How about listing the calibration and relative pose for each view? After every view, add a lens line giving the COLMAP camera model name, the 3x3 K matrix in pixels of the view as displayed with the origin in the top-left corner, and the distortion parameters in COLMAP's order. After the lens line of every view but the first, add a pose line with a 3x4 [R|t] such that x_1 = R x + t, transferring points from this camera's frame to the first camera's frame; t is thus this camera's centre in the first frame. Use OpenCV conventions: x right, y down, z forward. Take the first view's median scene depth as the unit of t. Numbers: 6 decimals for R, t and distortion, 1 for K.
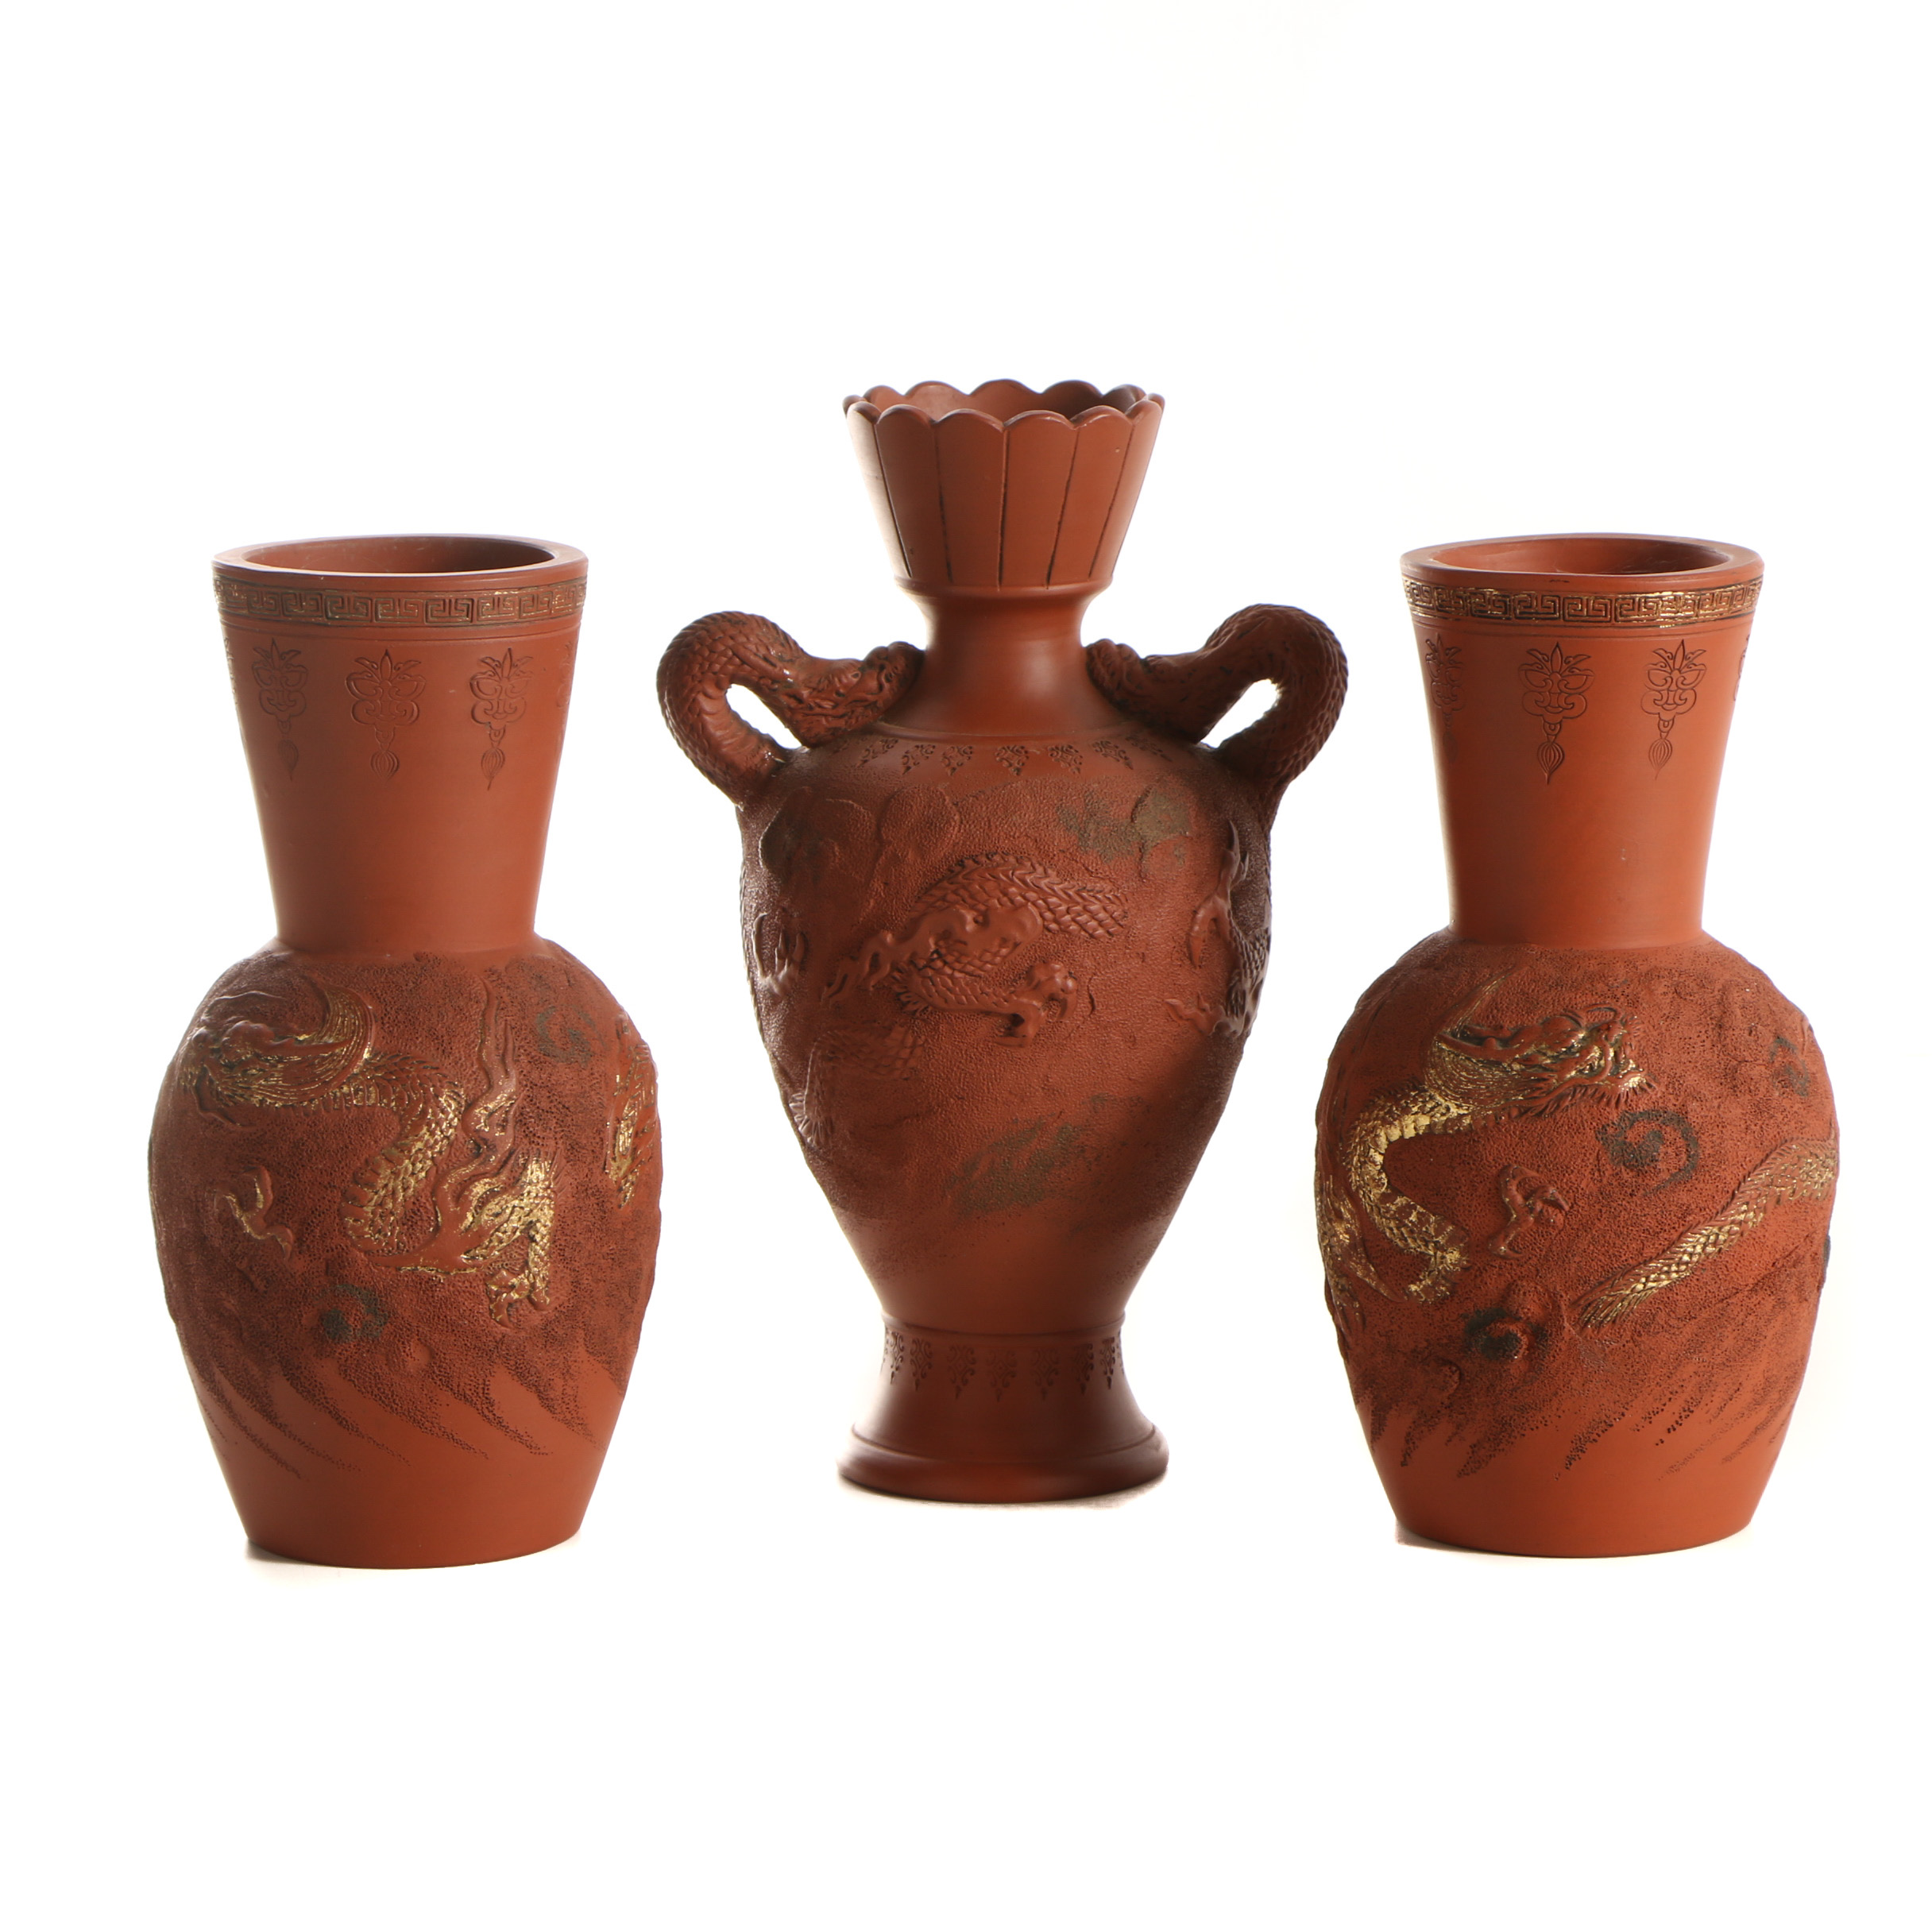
lens RADIAL K [[8198.9, 0, 963.2], [0, 8198.9, 967.0], [0, 0, 1]] dist [0.566816, 0.000000]
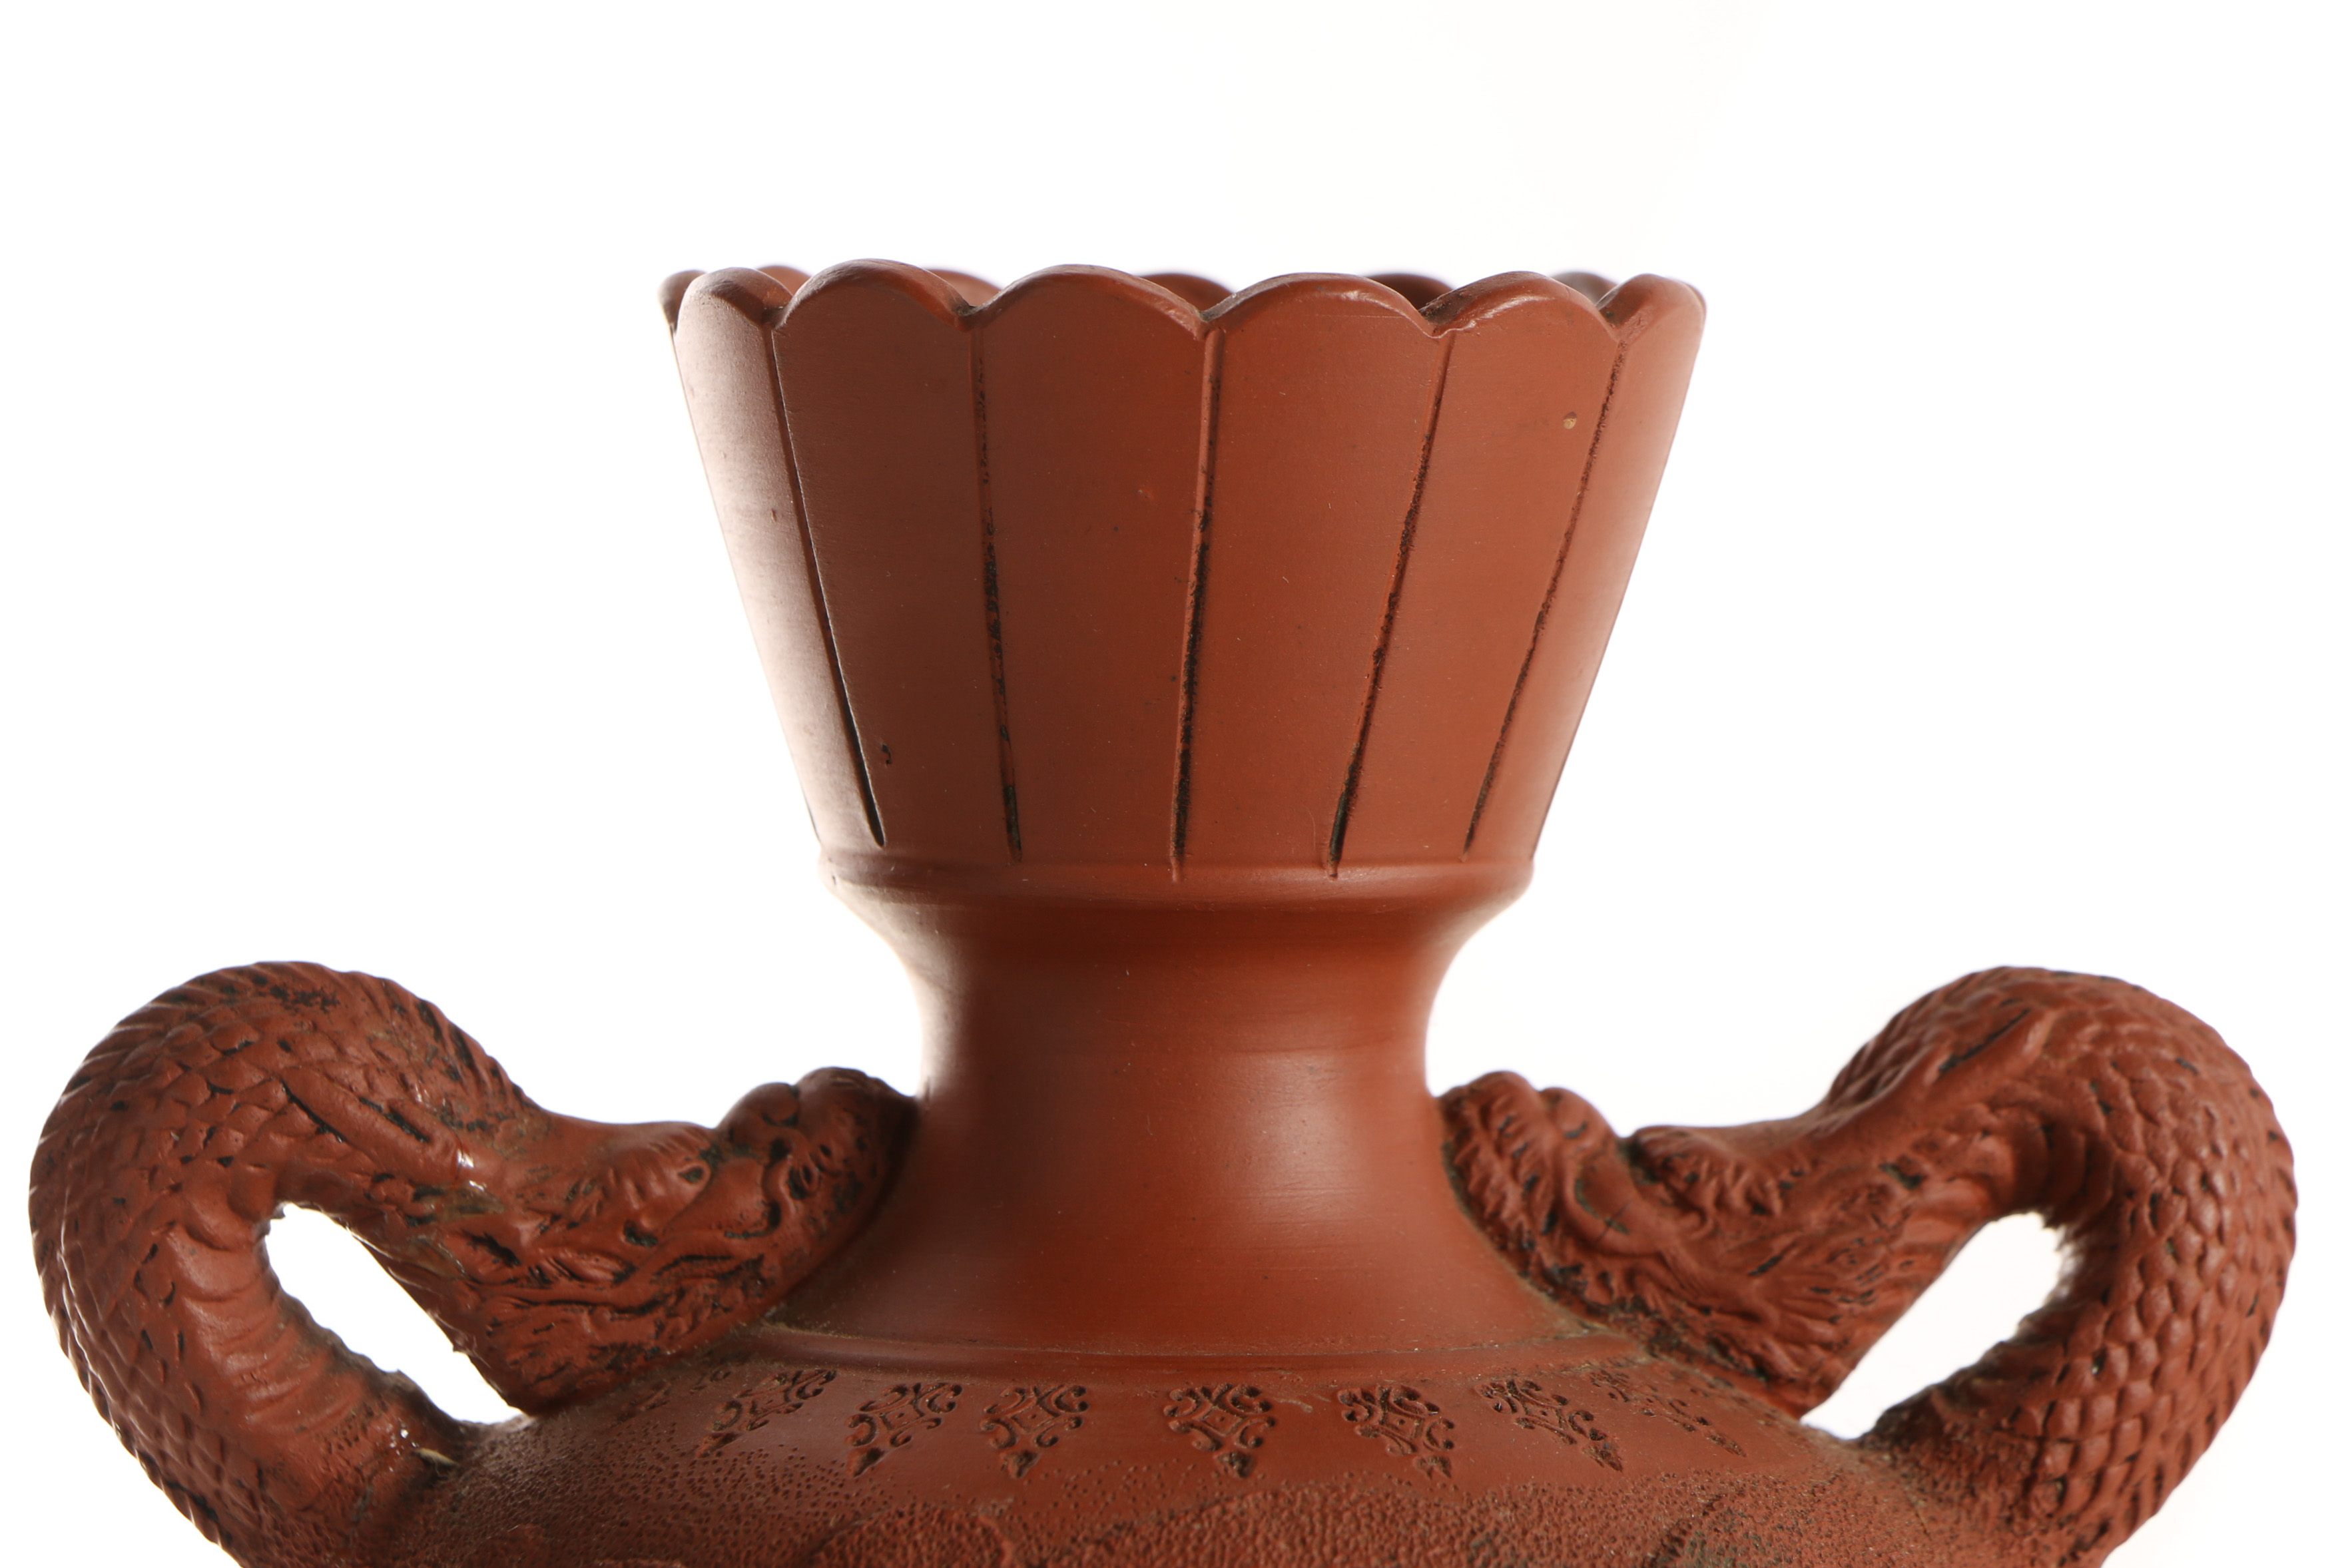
lens RADIAL K [[12888.5, 0, 1120.1], [0, 12888.5, 824.4], [0, 0, 1]] dist [1.214235, 0.000000]
pose [[0.999173, 0.012150, 0.038813, -0.016019], [-0.006969, 0.991366, -0.130941, 0.014383], [-0.040069, 0.130562, 0.990630, 0.522000]]
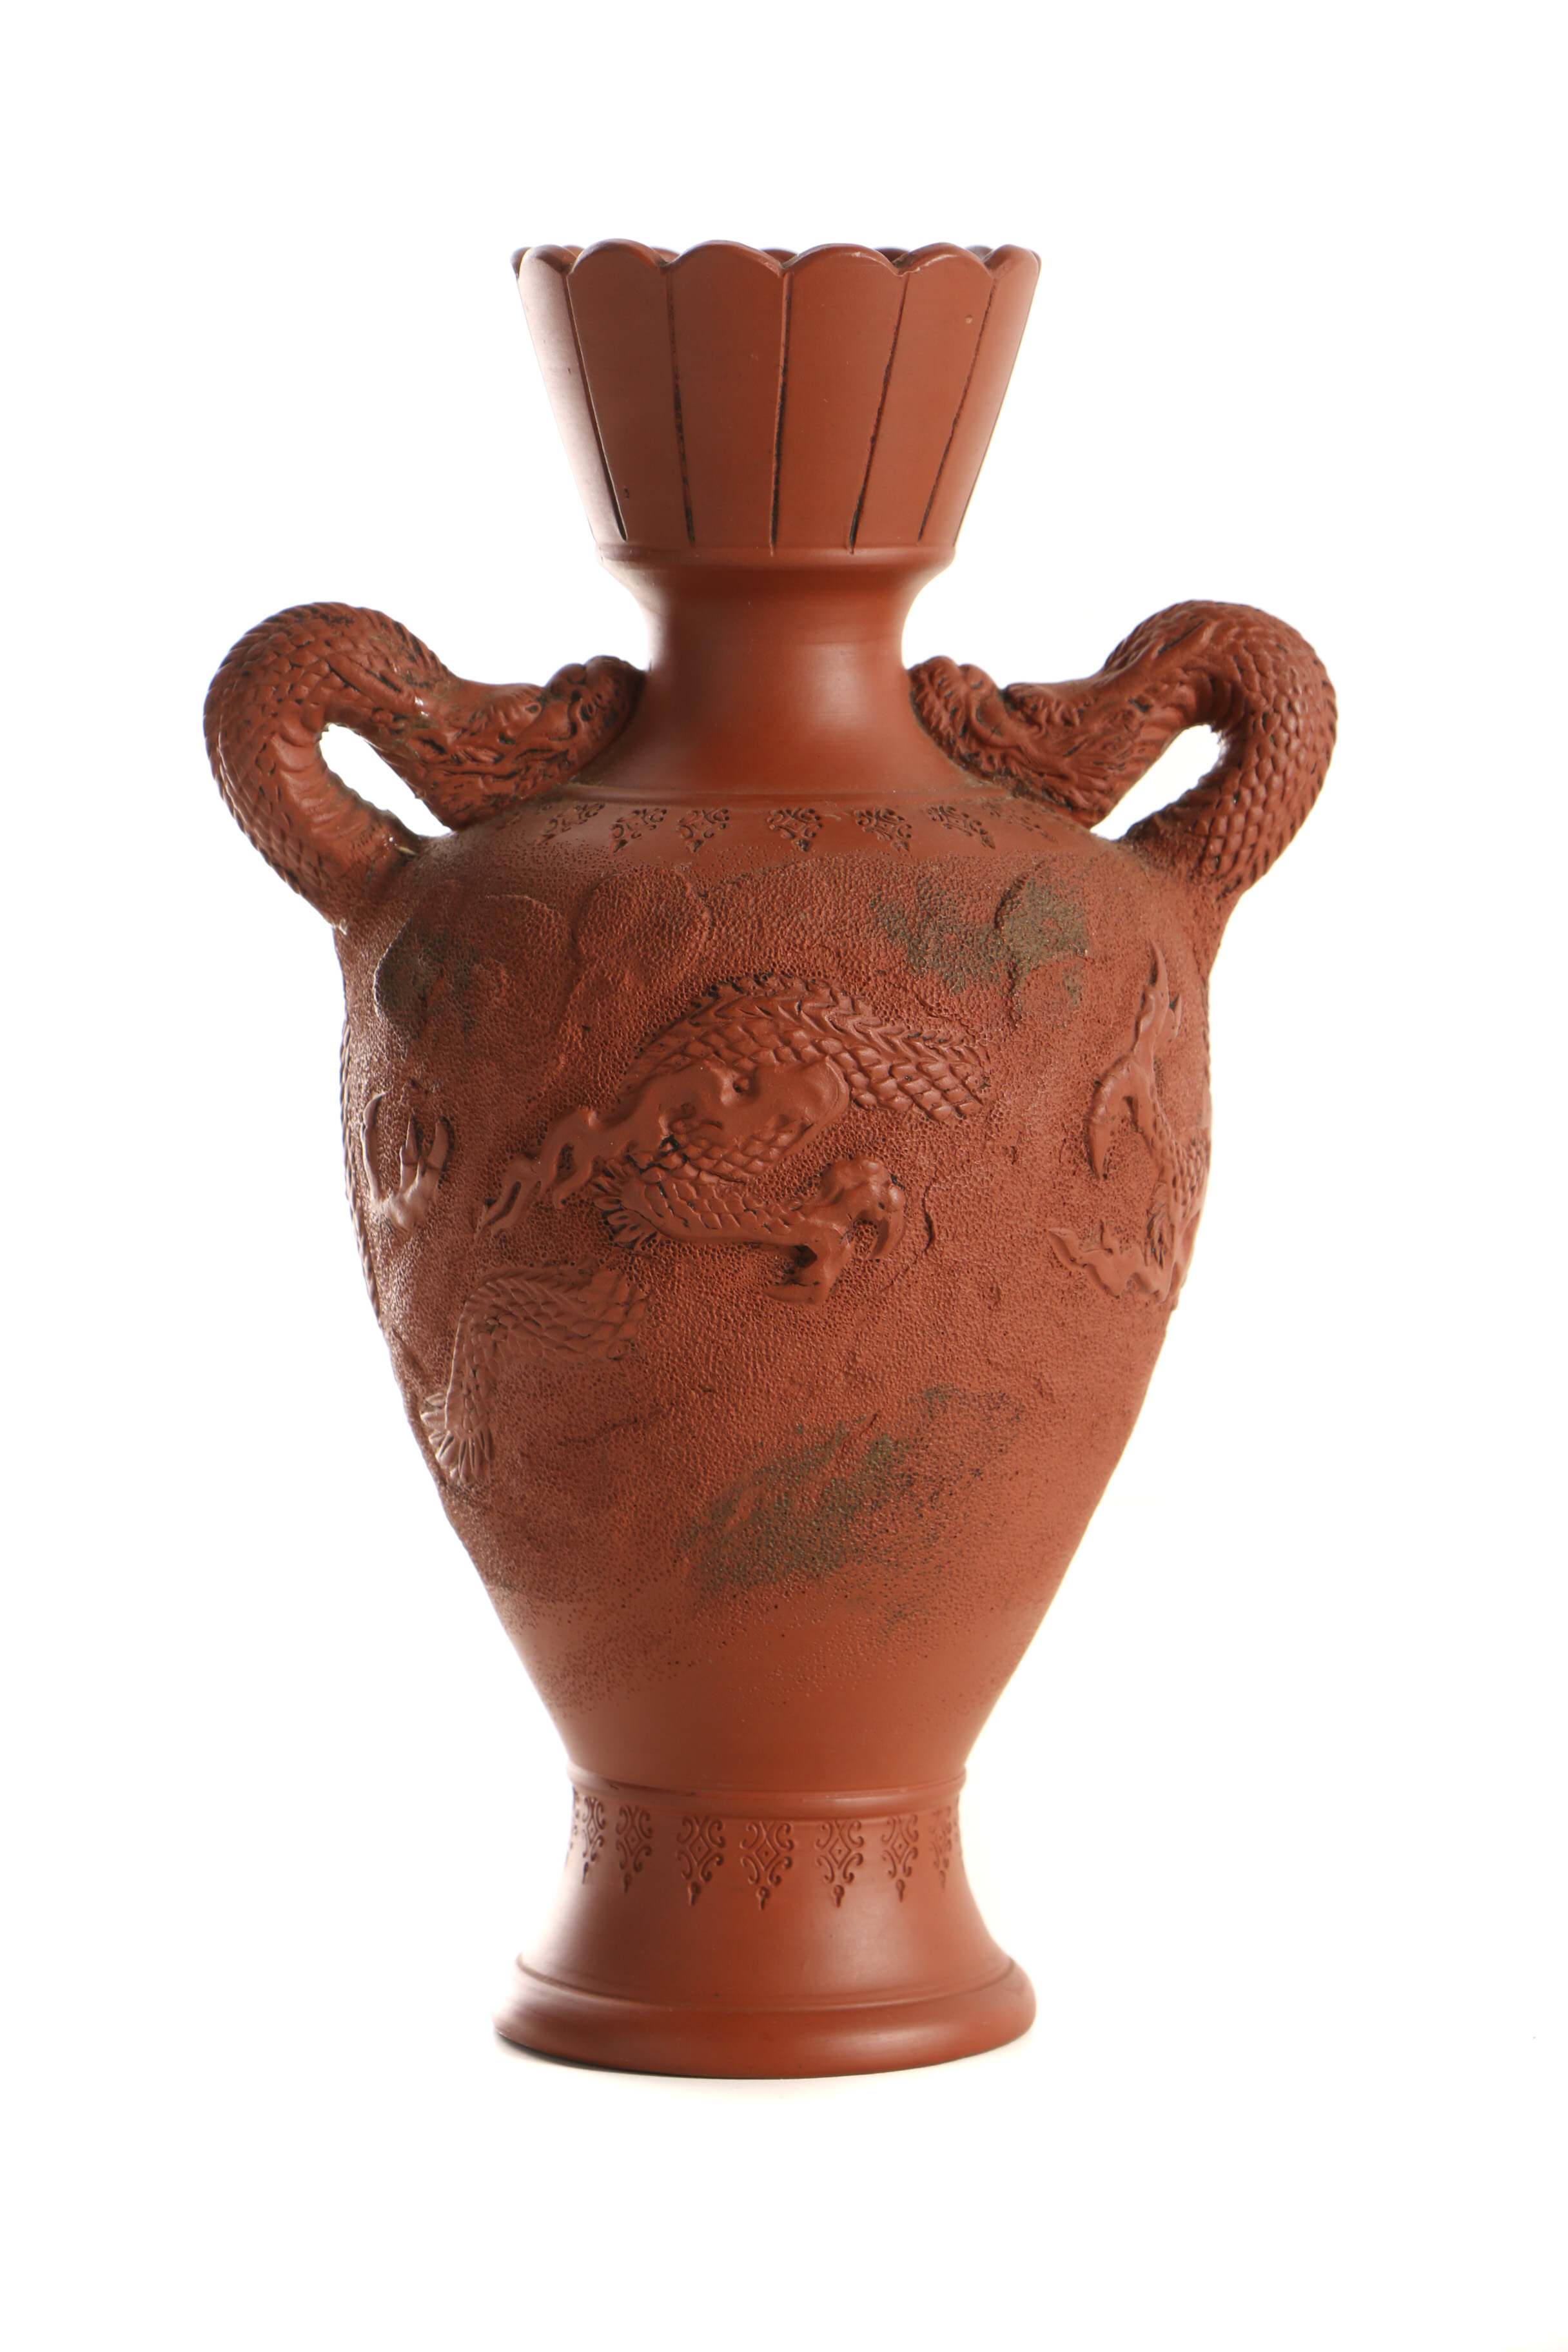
lens RADIAL K [[7859.4, 0, 759.6], [0, 7859.4, 1218.4], [0, 0, 1]] dist [0.519381, 0.000000]
pose [[0.999581, 0.004040, 0.028646, -0.012857], [-0.002225, 0.998006, -0.063083, 0.038998], [-0.028844, 0.062993, 0.997597, 0.419527]]
